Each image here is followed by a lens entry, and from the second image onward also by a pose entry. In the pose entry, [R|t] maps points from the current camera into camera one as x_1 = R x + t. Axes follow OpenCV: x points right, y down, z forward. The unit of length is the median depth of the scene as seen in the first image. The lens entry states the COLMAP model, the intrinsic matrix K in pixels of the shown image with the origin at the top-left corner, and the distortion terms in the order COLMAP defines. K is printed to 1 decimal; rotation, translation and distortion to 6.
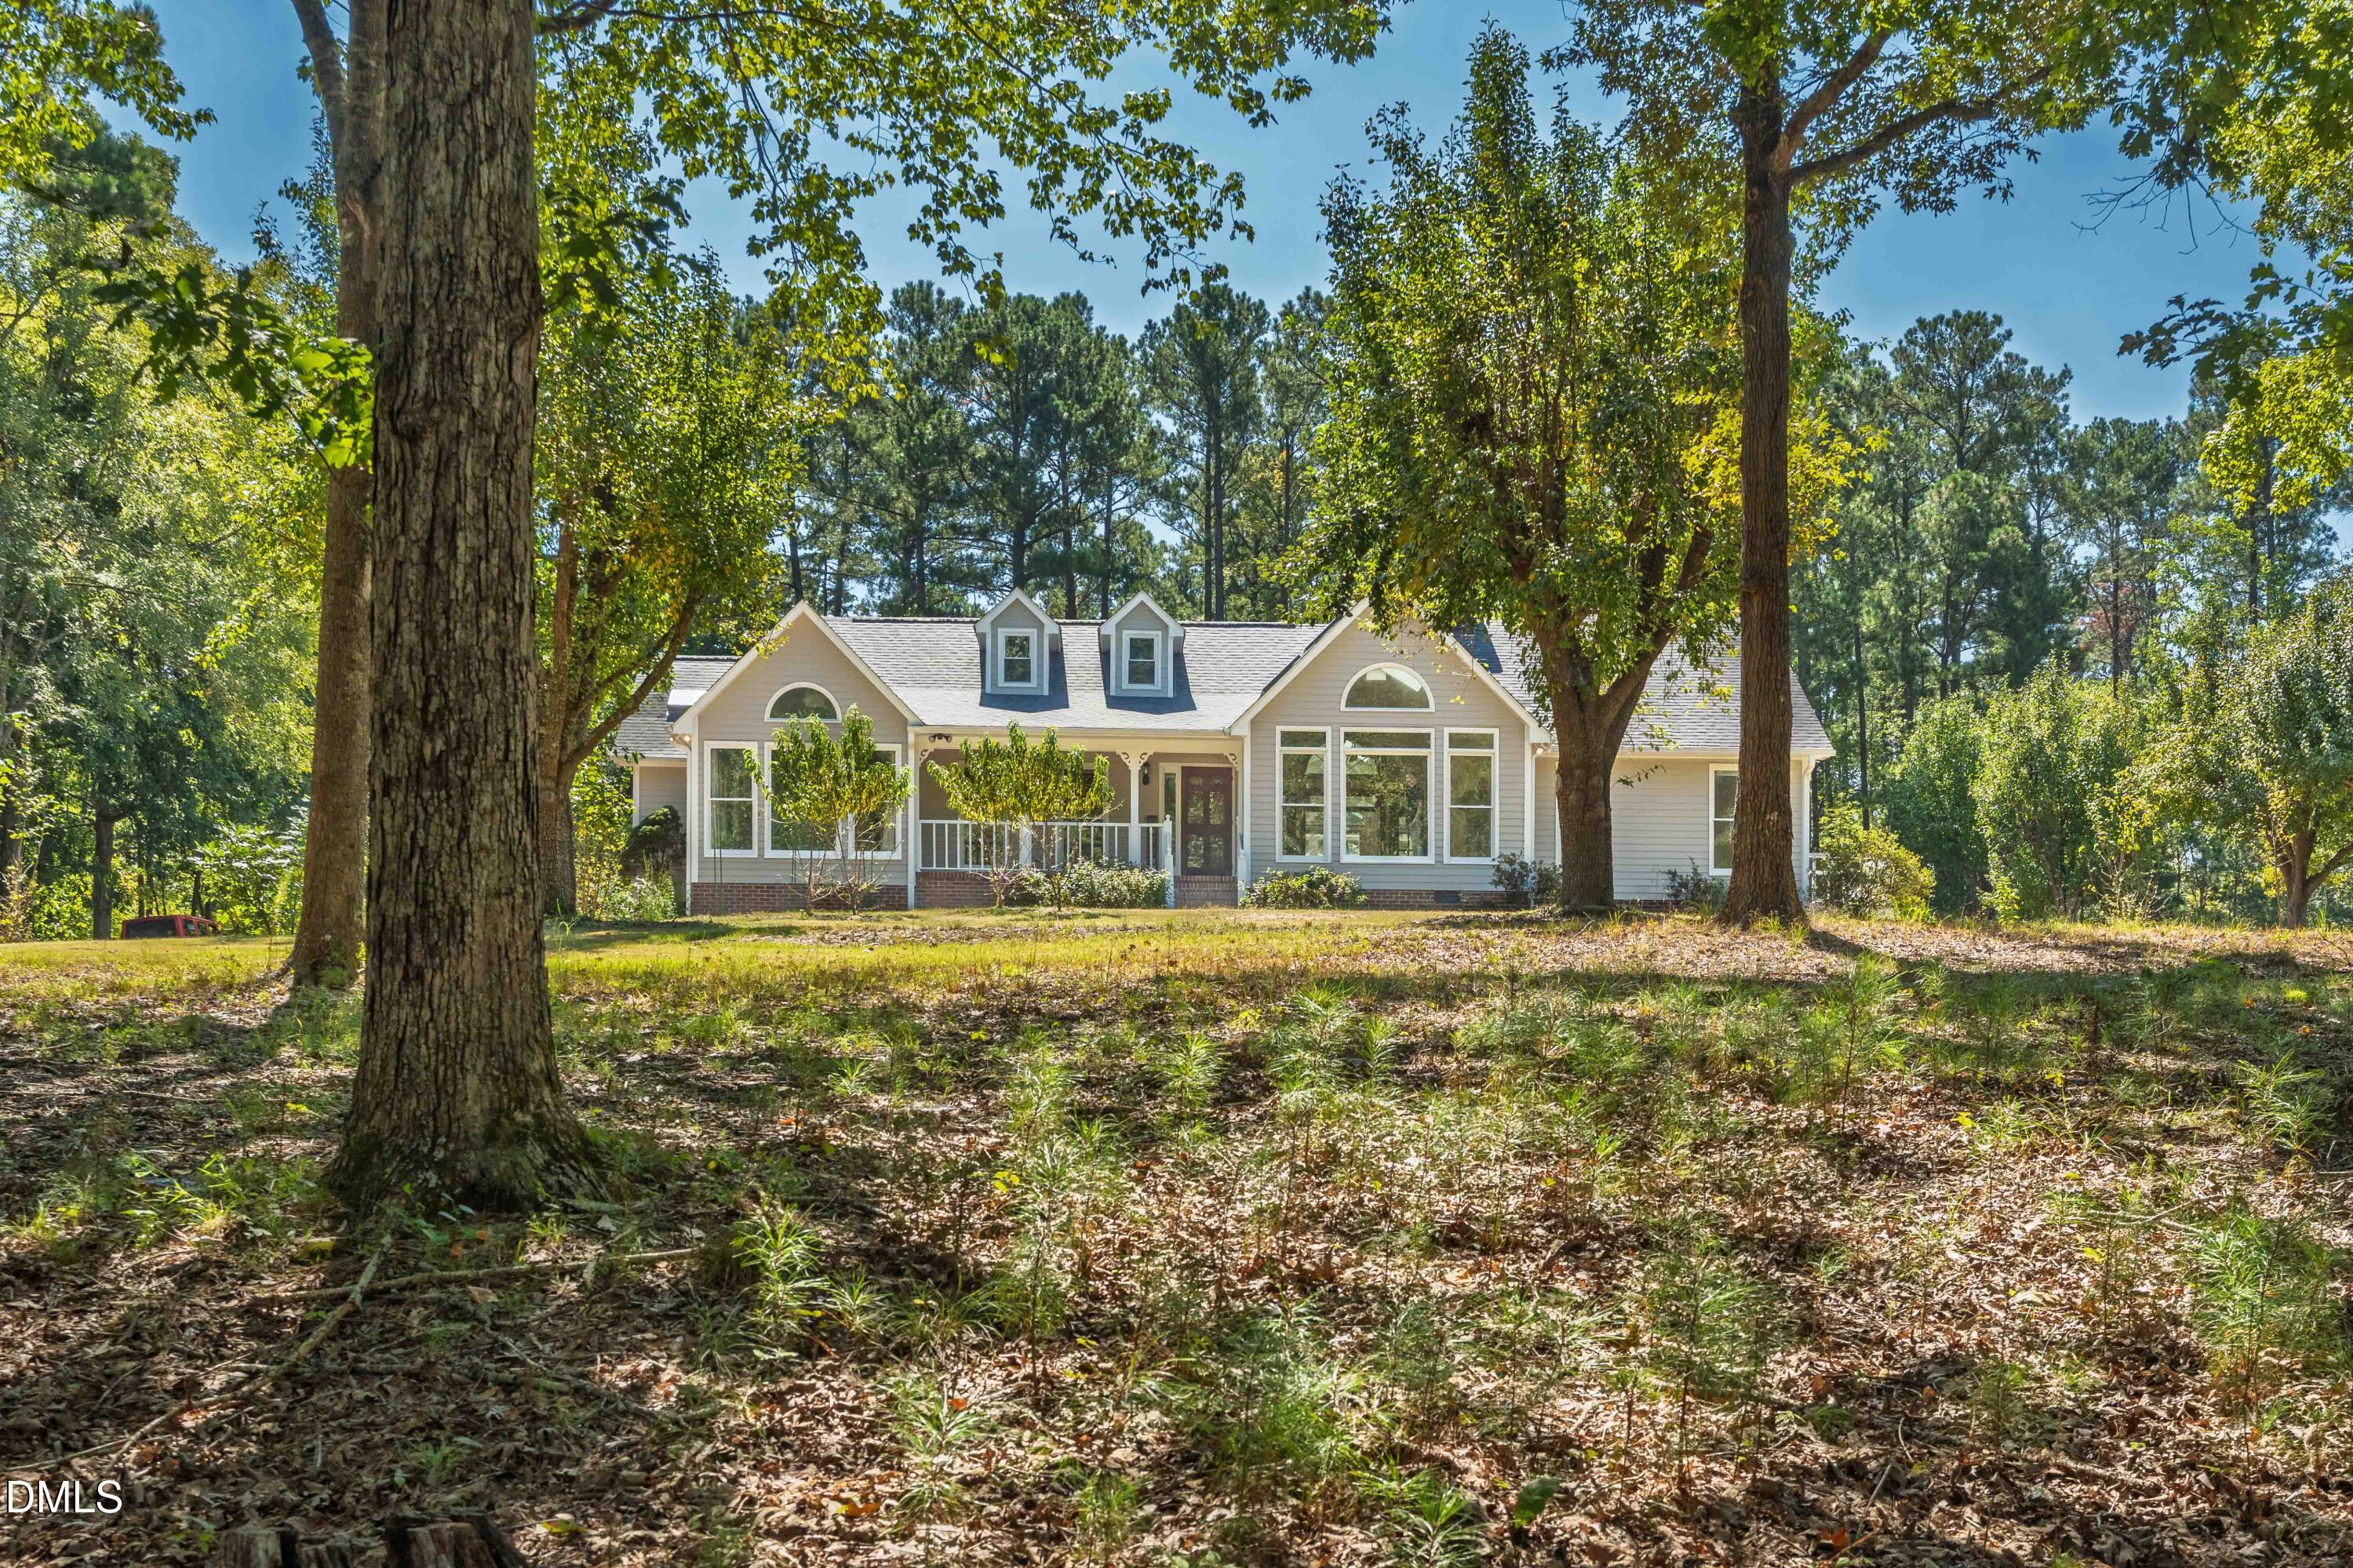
lens RADIAL K [[2707.0, 0, 1176.5], [0, 2707.0, 784.0], [0, 0, 1]] dist [0.017412, 0.017531]
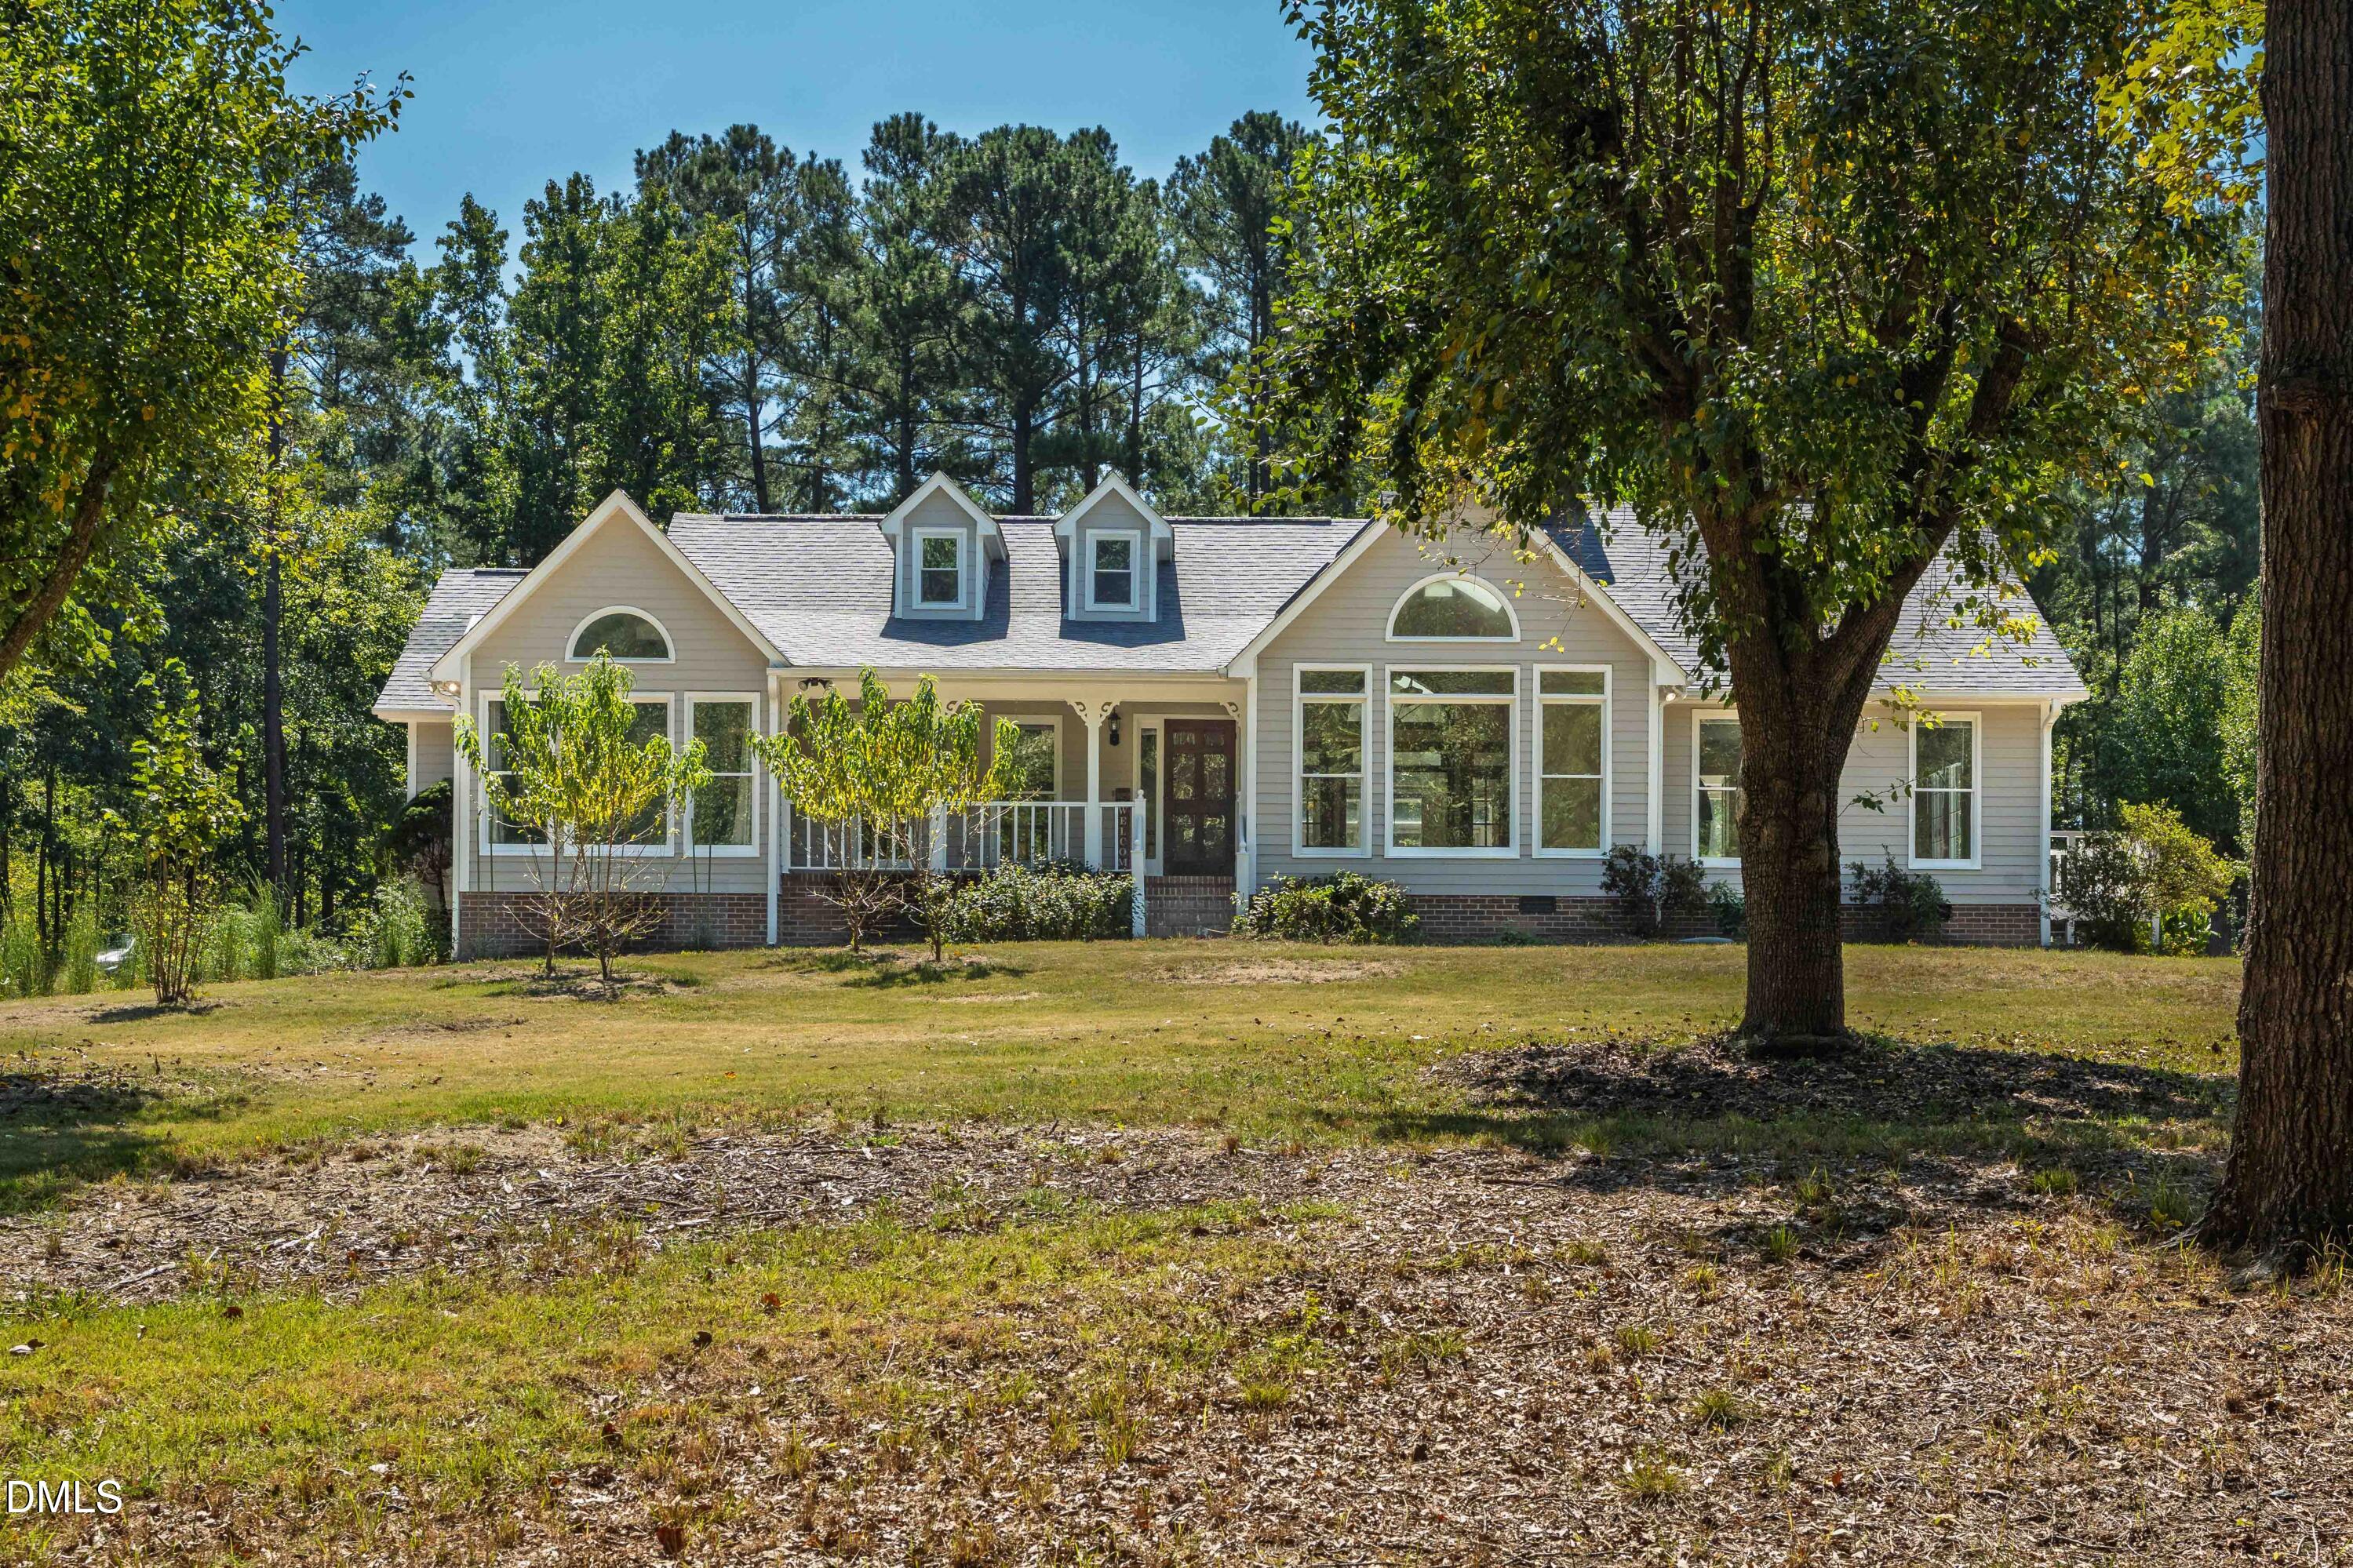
lens RADIAL K [[2625.9, 0, 1125.2], [0, 2625.9, 791.5], [0, 0, 1]] dist [0.016342, 0.015212]
pose [[0.998313, -0.001265, -0.058047, 0.032043], [0.003660, 0.999146, 0.041163, -0.016184], [0.057945, -0.041306, 0.997465, 0.307332]]
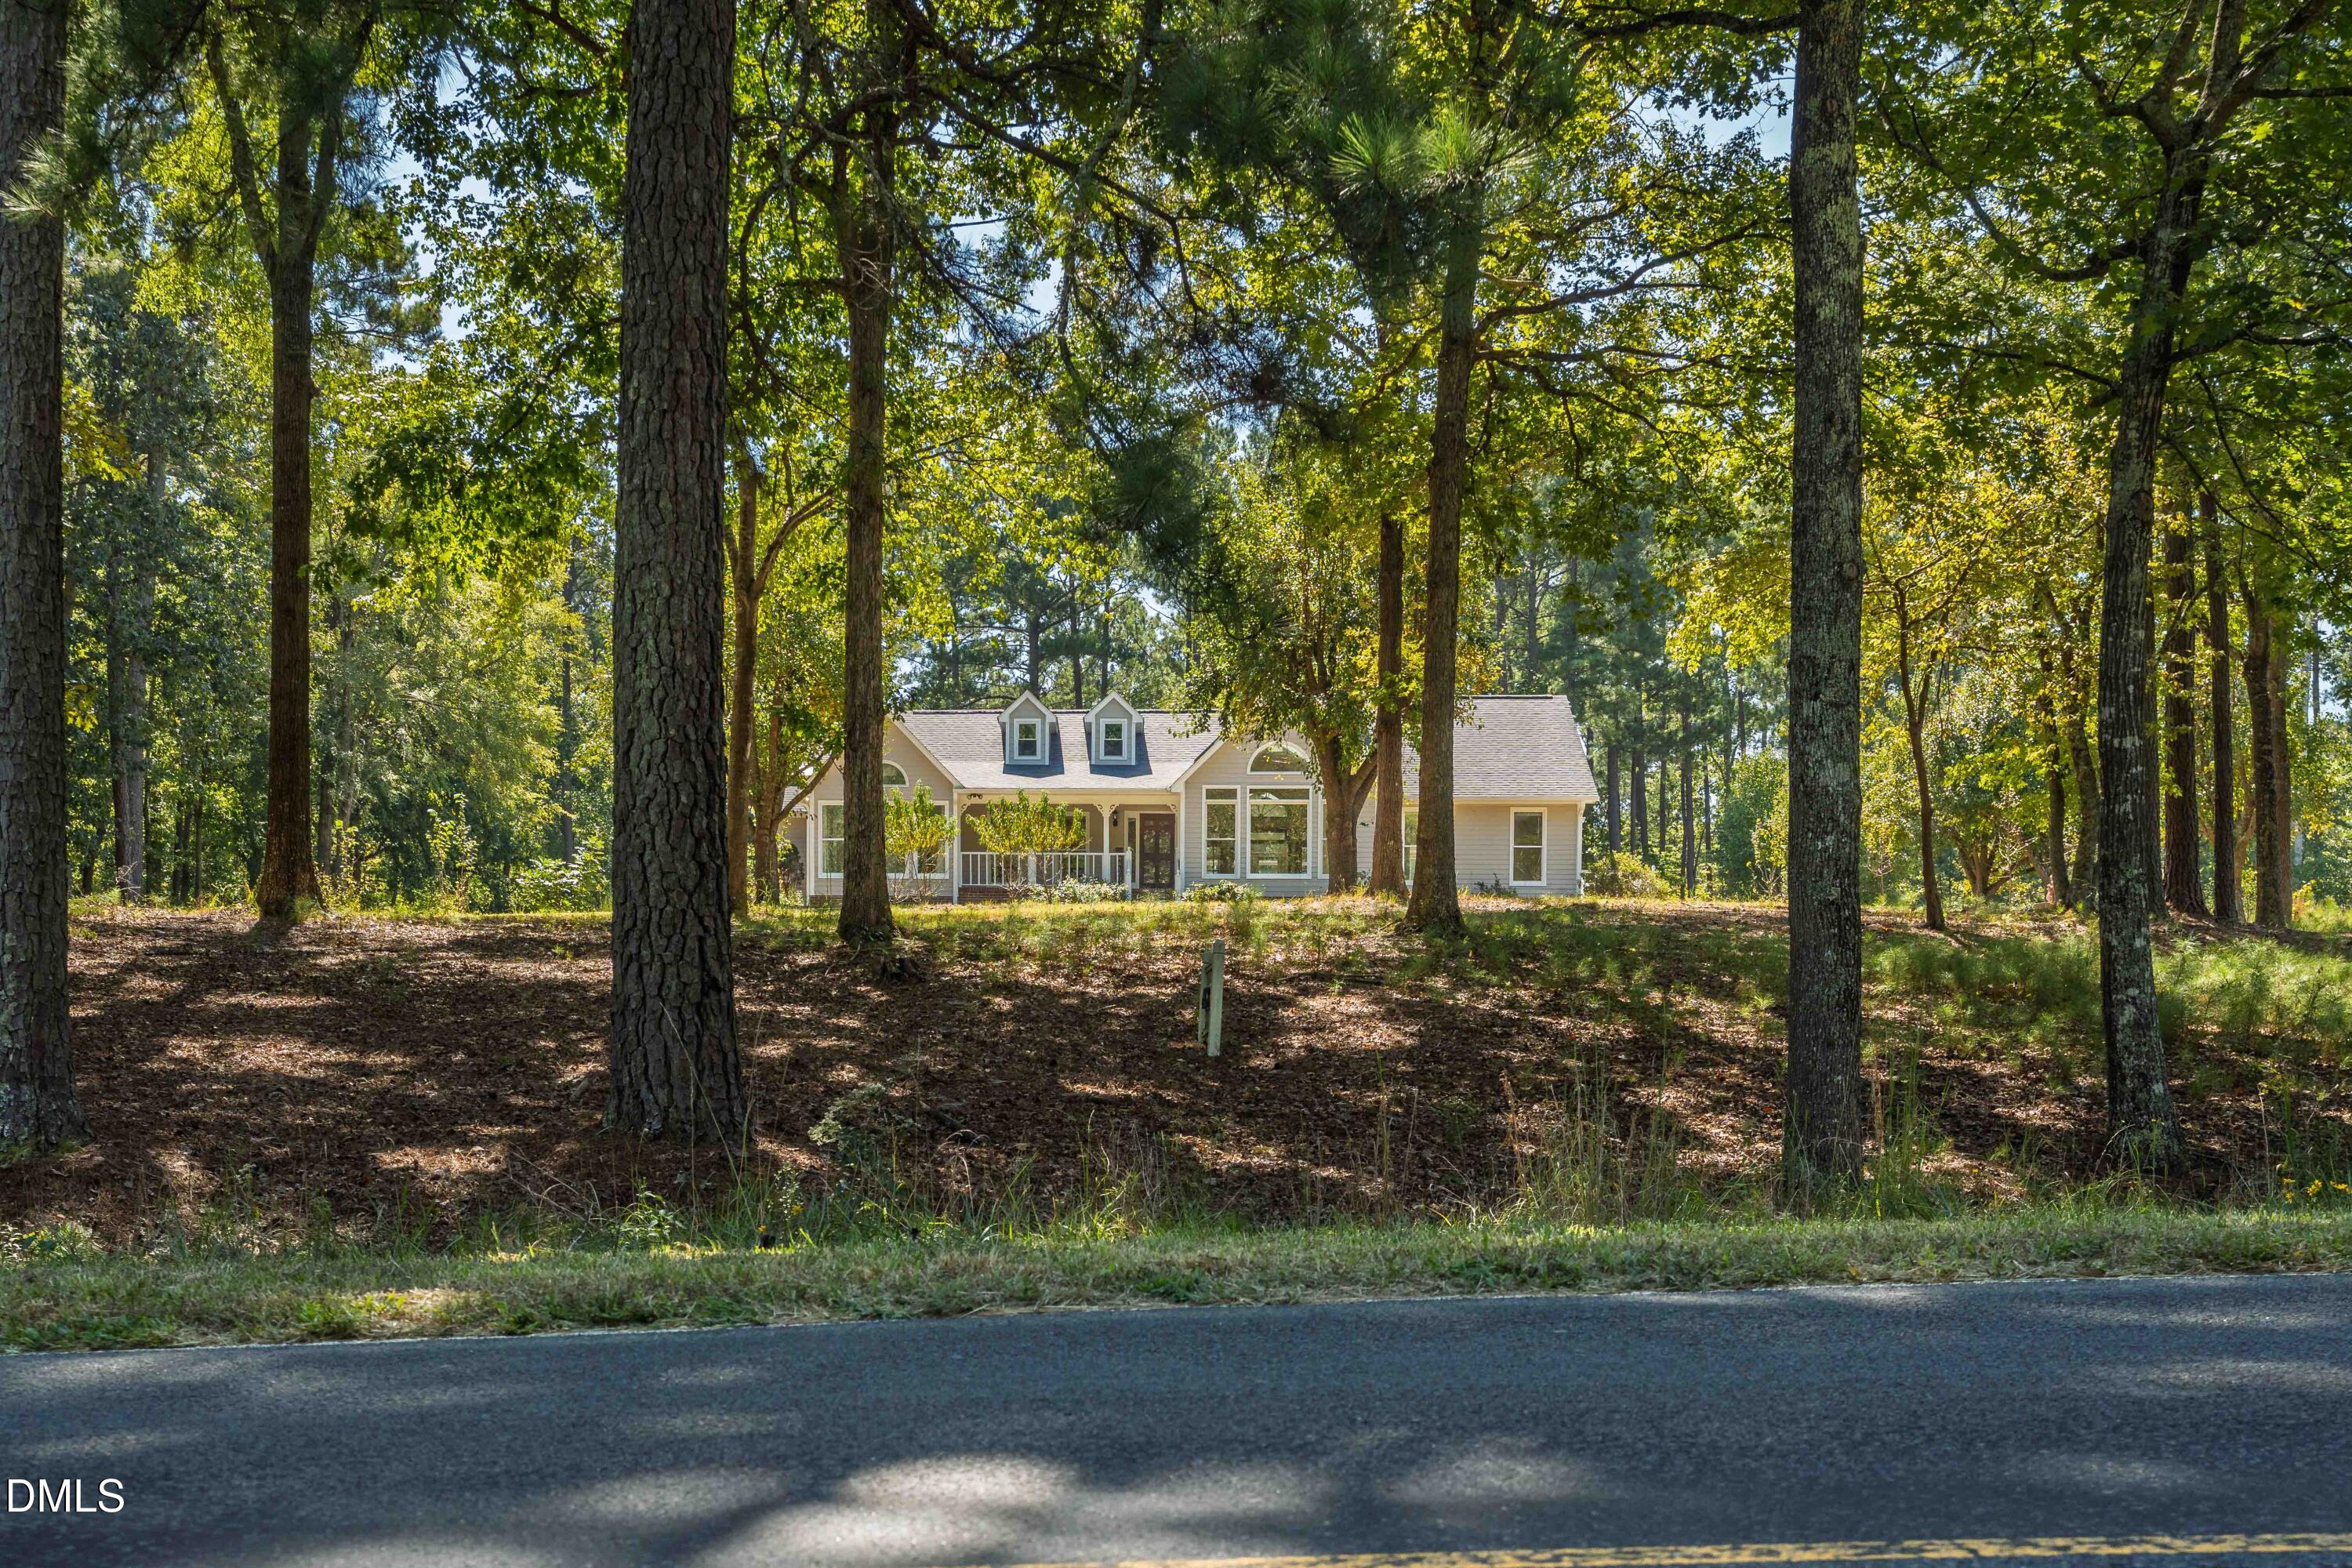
lens RADIAL K [[2706.2, 0, 1176.0], [0, 2706.2, 784.0], [0, 0, 1]] dist [0.017412, 0.017531]
pose [[0.999793, -0.008640, -0.018394, 0.048511], [0.008501, 0.999935, -0.007625, -0.010939], [0.018459, 0.007467, 0.999802, -0.460821]]
